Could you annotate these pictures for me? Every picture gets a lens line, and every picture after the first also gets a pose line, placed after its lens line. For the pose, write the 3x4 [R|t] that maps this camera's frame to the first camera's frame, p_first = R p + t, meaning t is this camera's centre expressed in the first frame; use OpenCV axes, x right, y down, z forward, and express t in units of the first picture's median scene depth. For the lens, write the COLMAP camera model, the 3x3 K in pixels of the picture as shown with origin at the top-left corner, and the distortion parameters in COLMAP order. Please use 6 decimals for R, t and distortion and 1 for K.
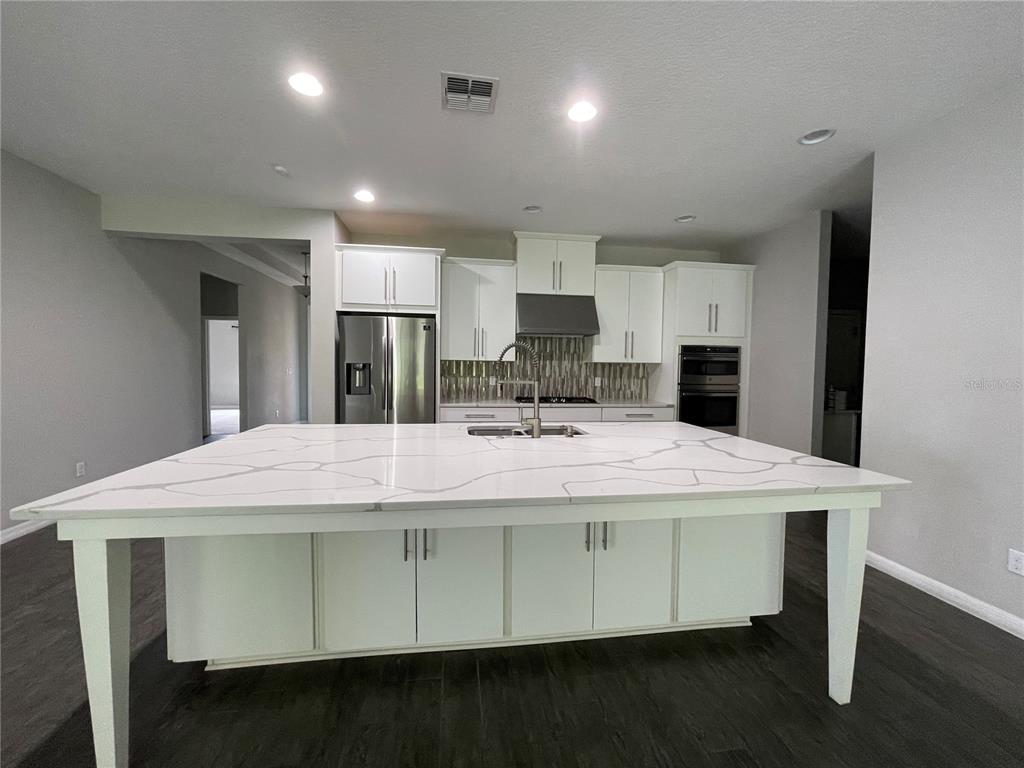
lens RADIAL K [[413.7, 0, 509.1], [0, 413.7, 380.8], [0, 0, 1]] dist [-0.003349, 0.001698]
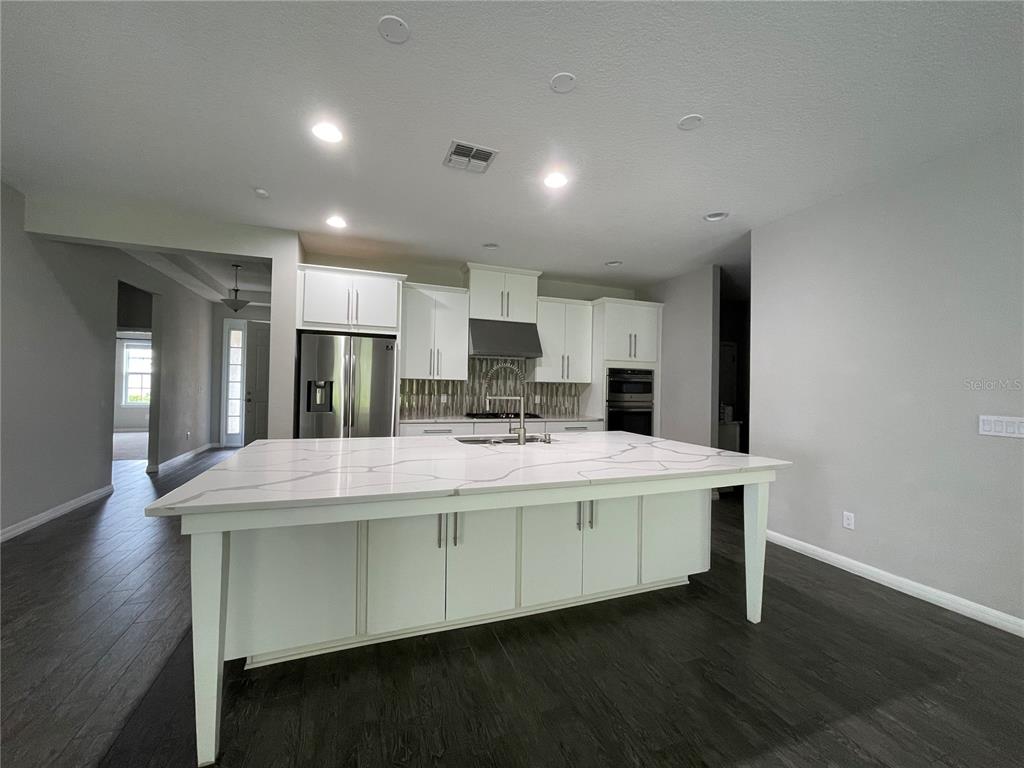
lens RADIAL K [[413.7, 0, 509.0], [0, 413.7, 381.3], [0, 0, 1]] dist [-0.003349, 0.001698]
pose [[0.975137, 0.007840, 0.221463, -0.129431], [0.002462, 0.998929, -0.046206, 0.005939], [-0.221588, 0.045603, 0.974074, -0.087387]]
